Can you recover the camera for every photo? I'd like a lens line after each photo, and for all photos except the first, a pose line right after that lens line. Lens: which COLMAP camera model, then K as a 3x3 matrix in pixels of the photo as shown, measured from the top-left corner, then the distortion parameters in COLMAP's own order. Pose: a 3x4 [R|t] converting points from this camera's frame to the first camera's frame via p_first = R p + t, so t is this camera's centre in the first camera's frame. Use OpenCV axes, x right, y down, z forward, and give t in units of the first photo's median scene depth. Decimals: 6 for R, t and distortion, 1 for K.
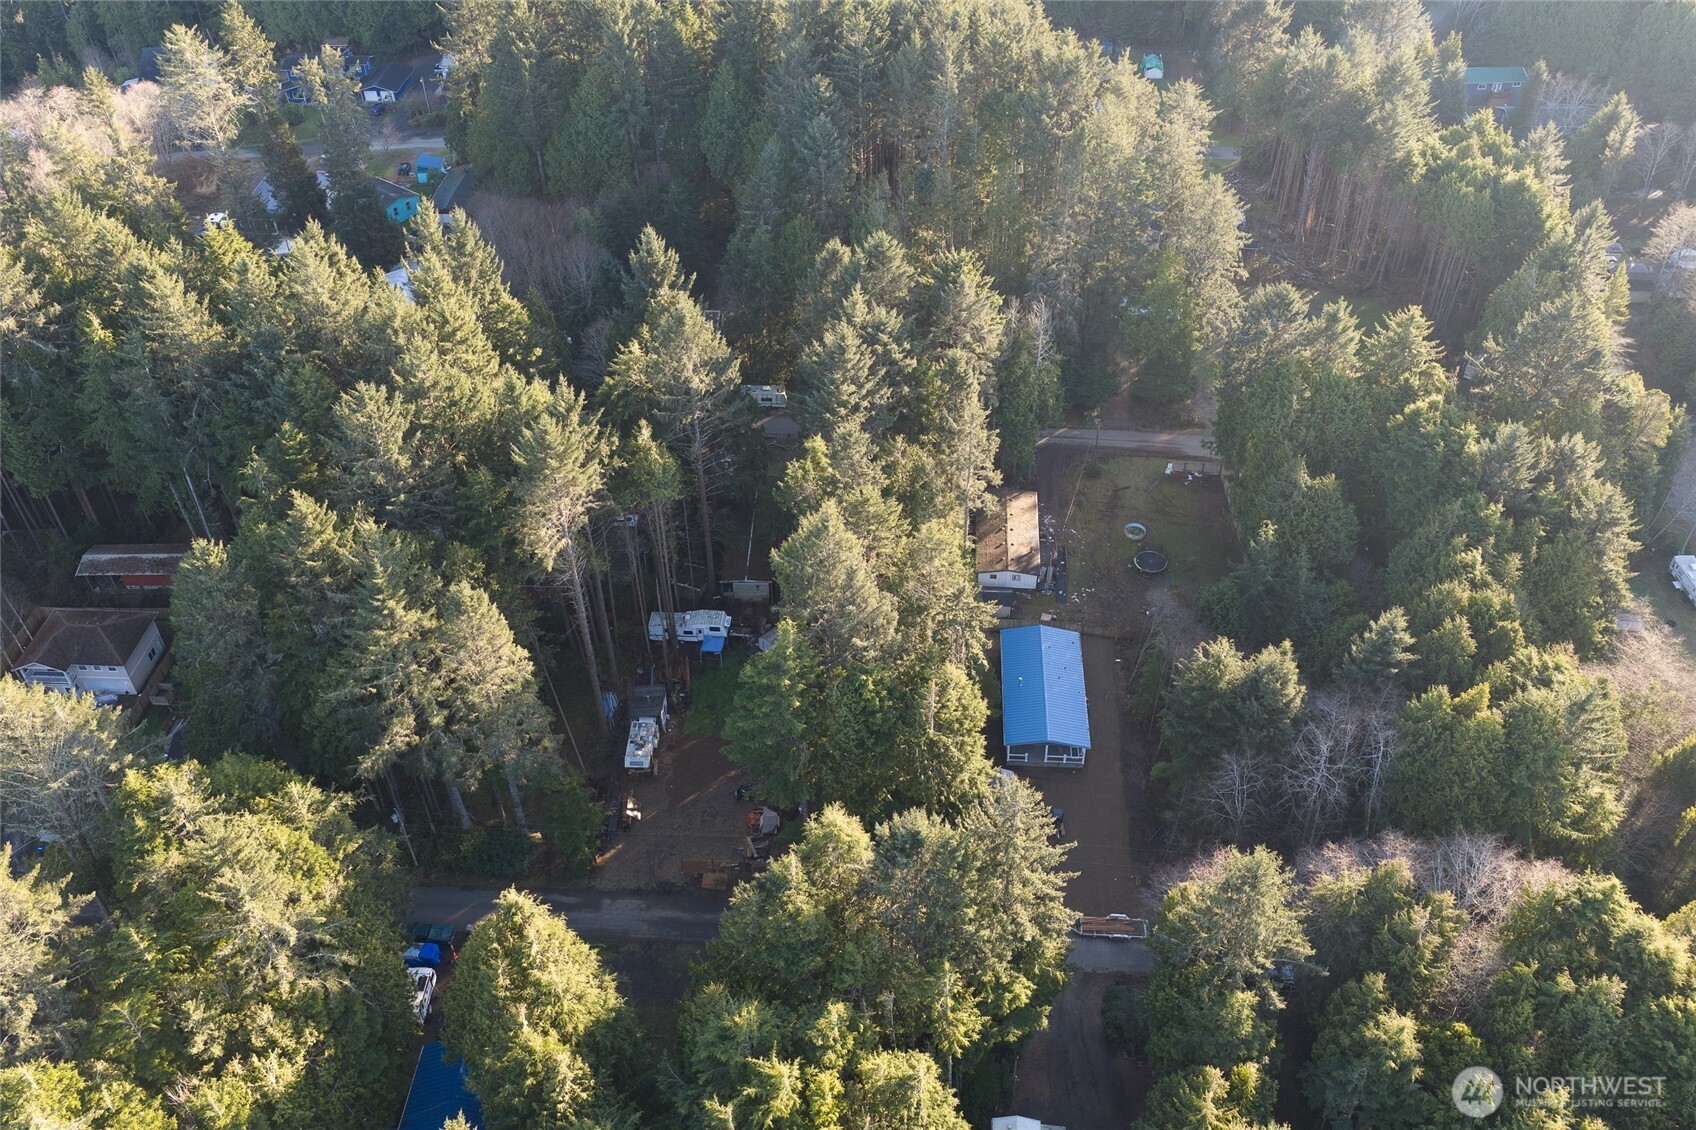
lens RADIAL K [[1379.1, 0, 848.0], [0, 1379.1, 565.0], [0, 0, 1]] dist [0.001637, -0.001384]
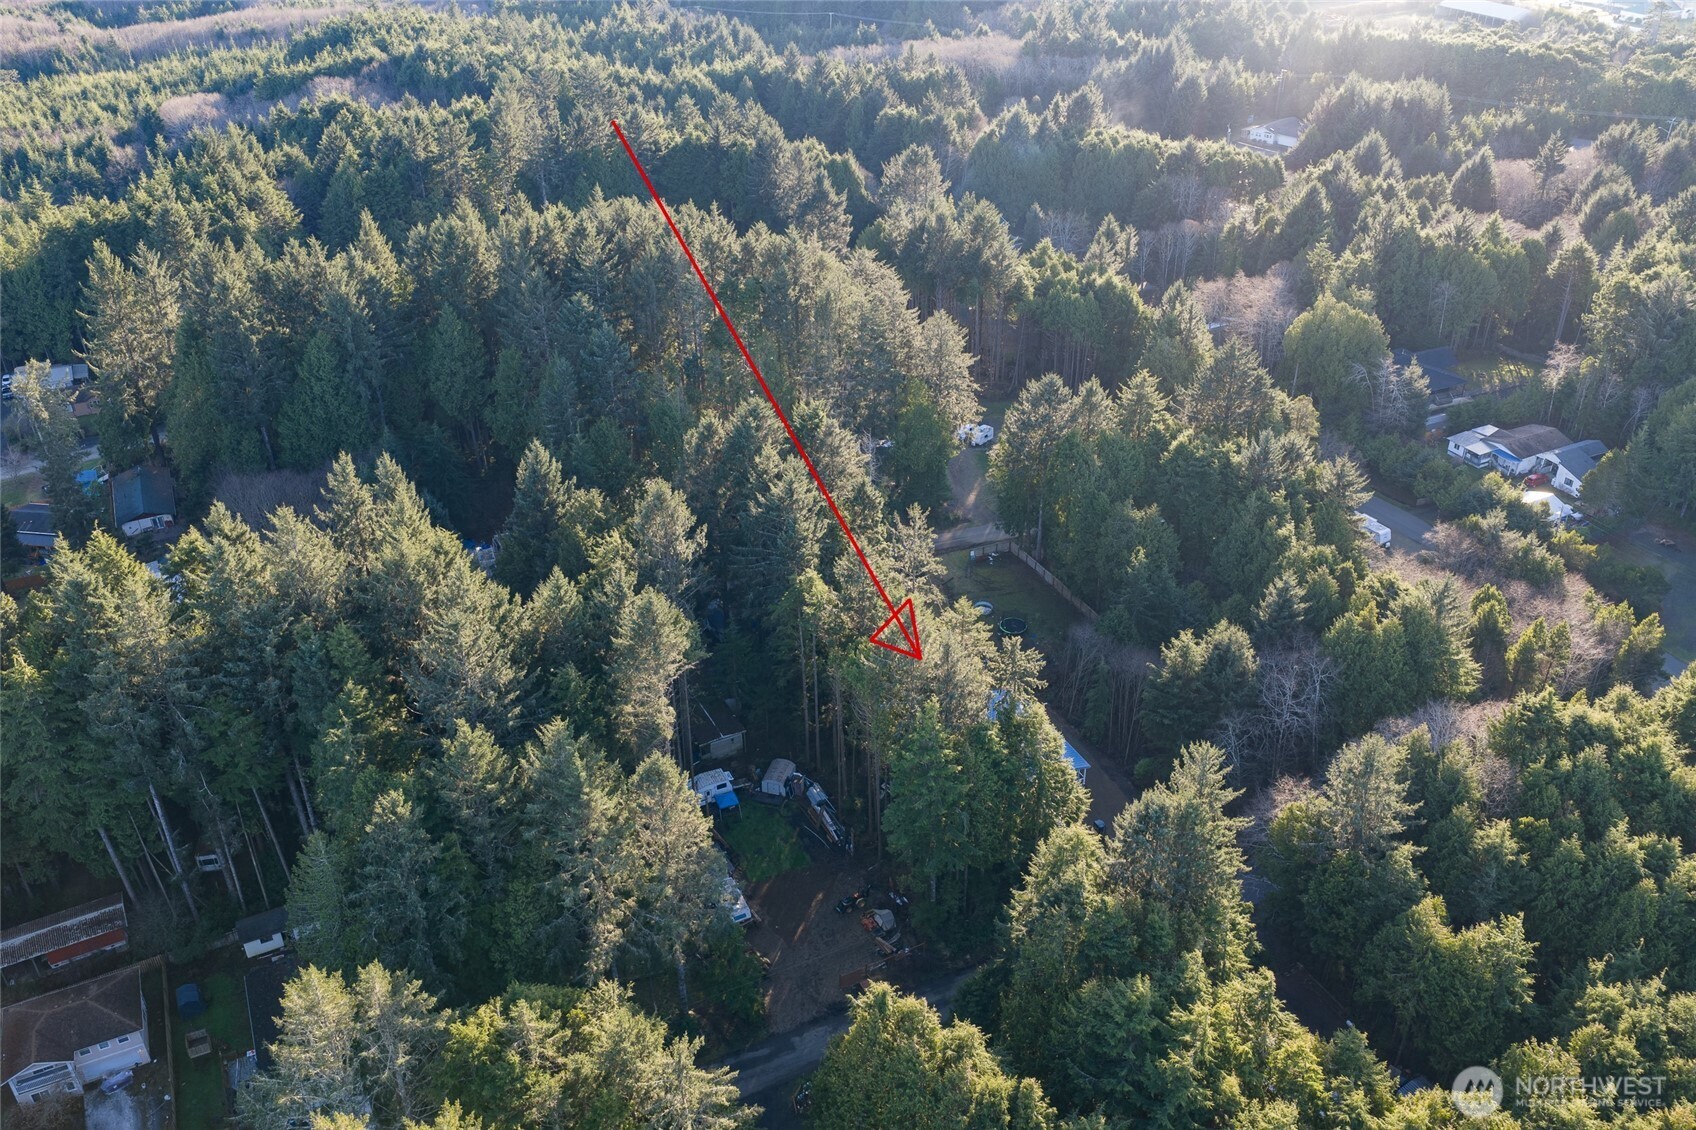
lens RADIAL K [[1379.1, 0, 848.0], [0, 1379.1, 565.0], [0, 0, 1]] dist [0.001637, -0.001384]
pose [[0.879875, -0.249330, 0.404543, -0.392450], [0.311162, 0.945705, -0.093911, 0.016027], [-0.359164, 0.208508, 0.909684, -0.017055]]
